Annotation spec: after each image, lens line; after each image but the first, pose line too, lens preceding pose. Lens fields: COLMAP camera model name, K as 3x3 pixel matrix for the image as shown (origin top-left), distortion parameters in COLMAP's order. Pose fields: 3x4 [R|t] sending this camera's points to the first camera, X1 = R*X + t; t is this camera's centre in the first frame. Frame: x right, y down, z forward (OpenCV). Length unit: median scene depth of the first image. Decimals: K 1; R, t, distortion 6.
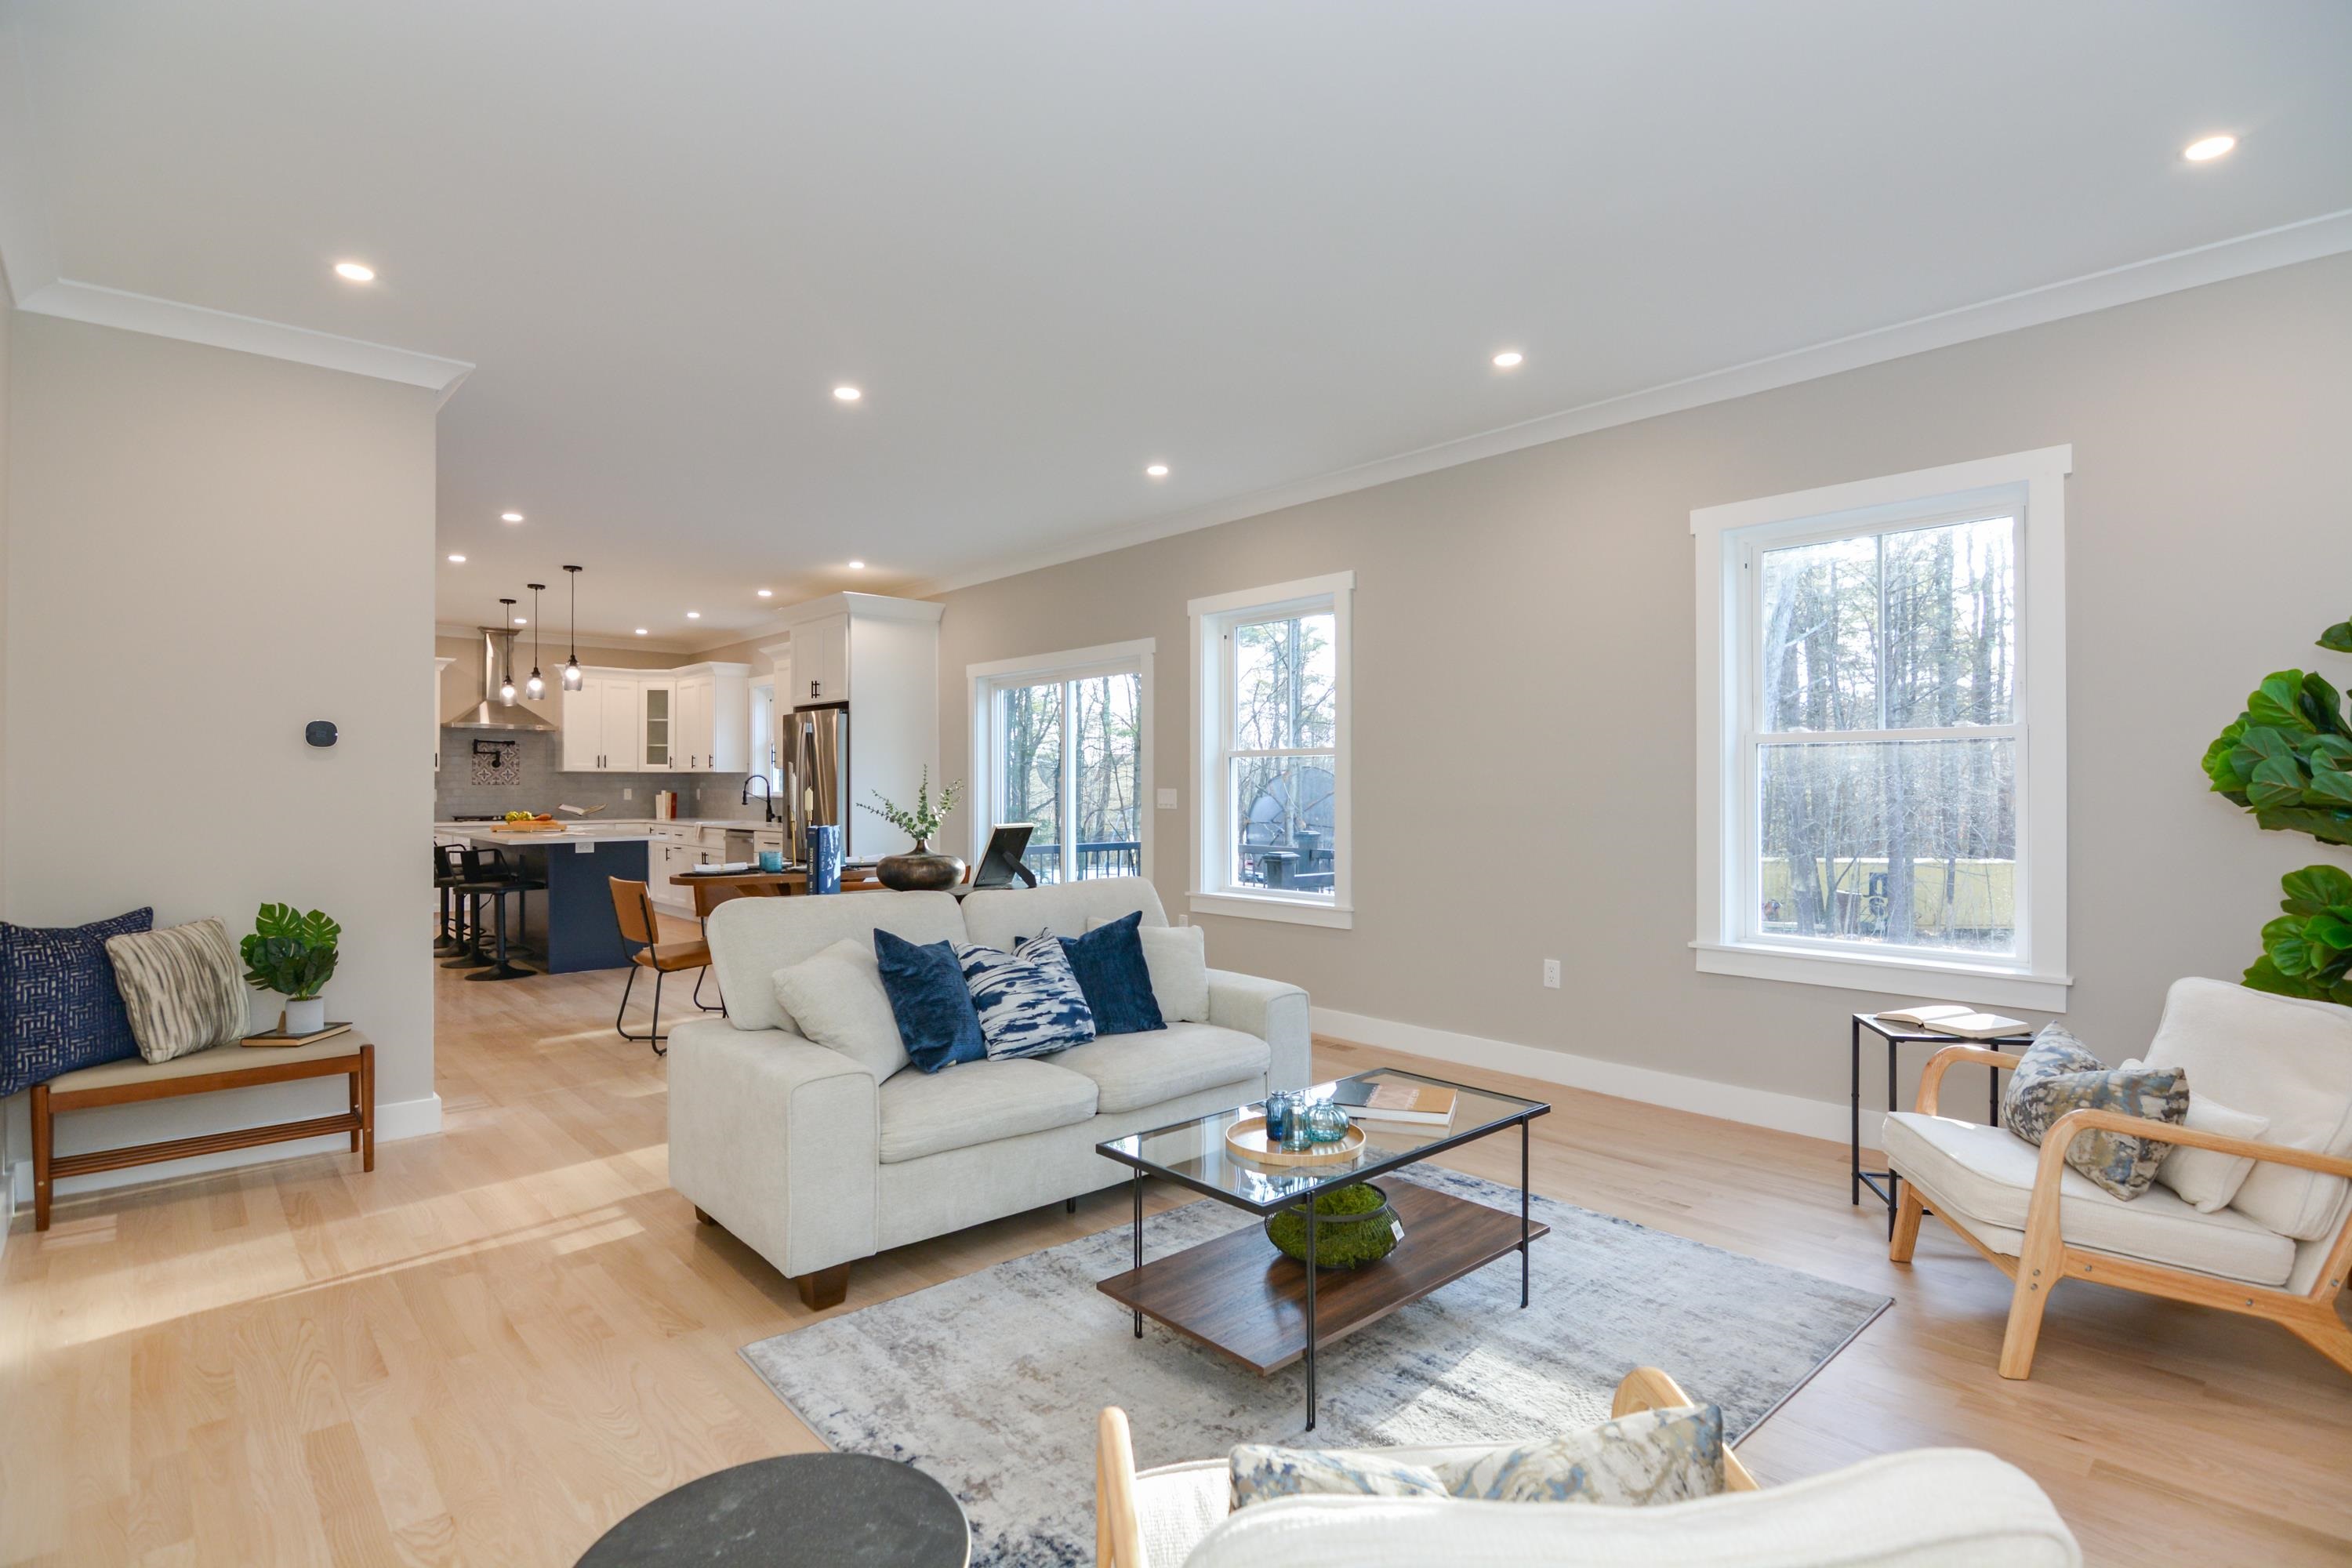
lens RADIAL K [[1156.4, 0, 1182.1], [0, 1156.4, 786.5], [0, 0, 1]] dist [-0.002351, -0.000656]
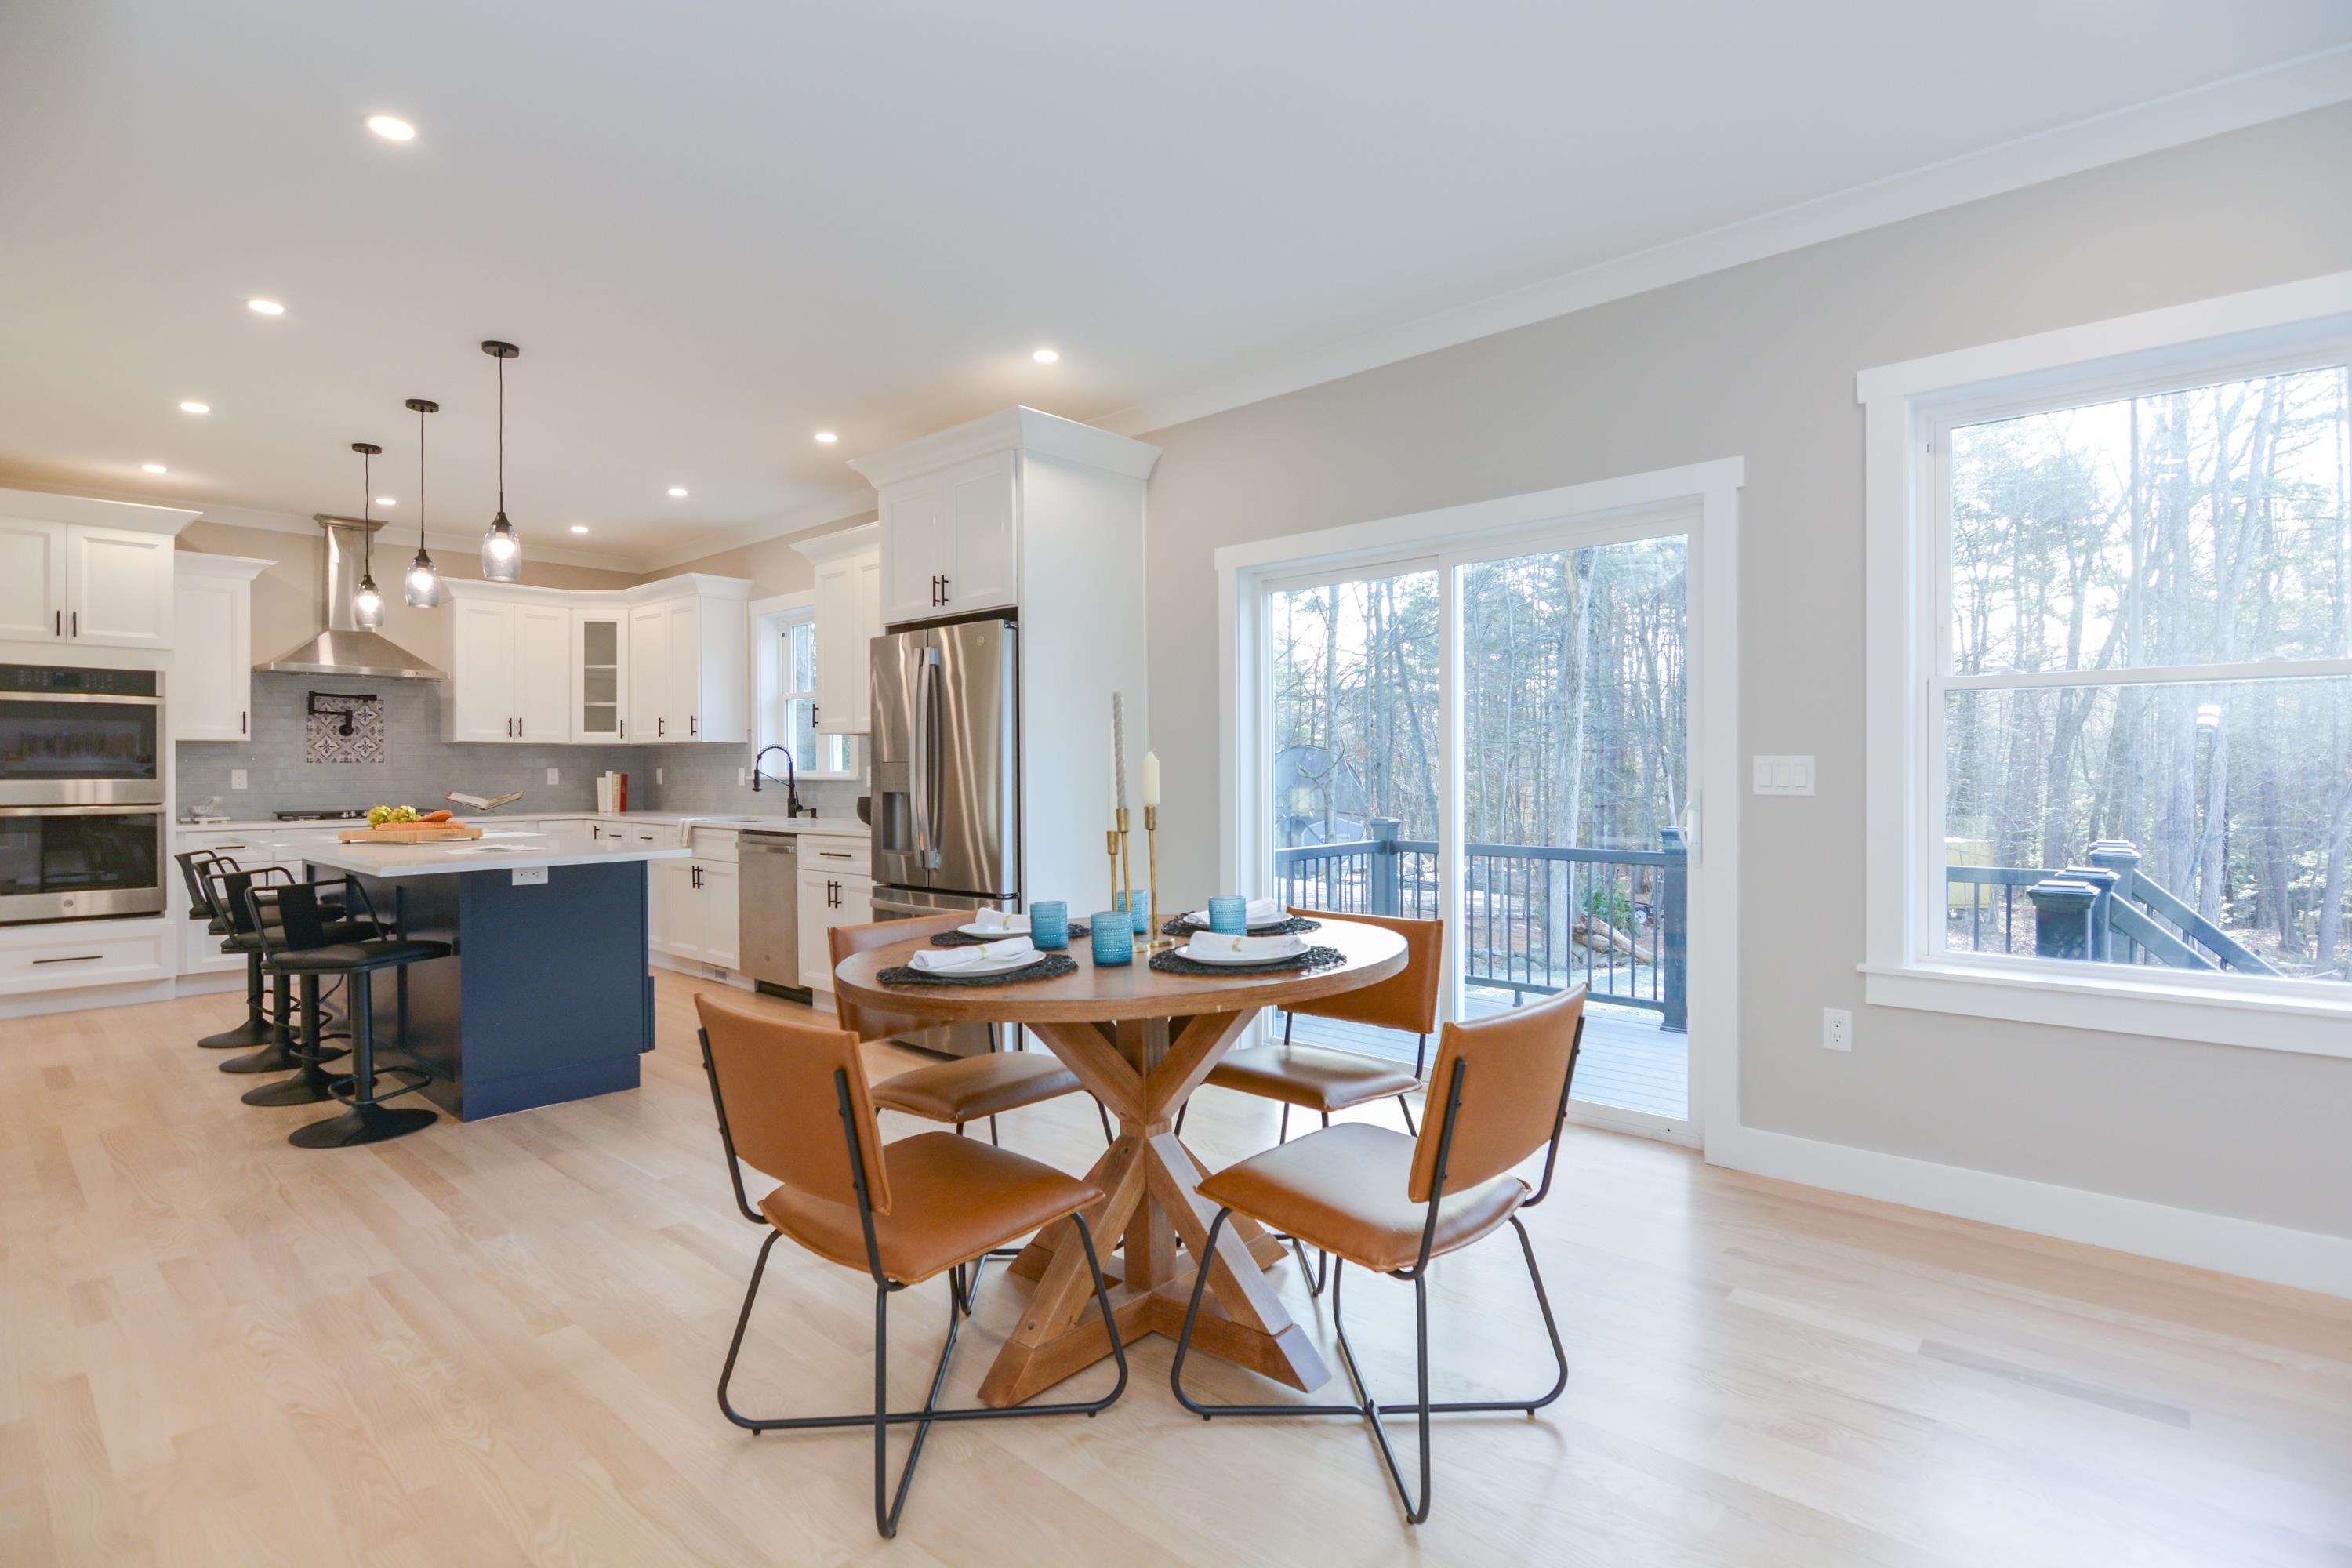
lens RADIAL K [[1129.2, 0, 1173.1], [0, 1129.2, 772.8], [0, 0, 1]] dist [-0.002789, -0.000536]
pose [[0.995051, -0.004287, 0.099277, -0.206752], [0.003894, 0.999984, 0.004148, 0.003582], [-0.099293, -0.003741, 0.995051, 0.344248]]
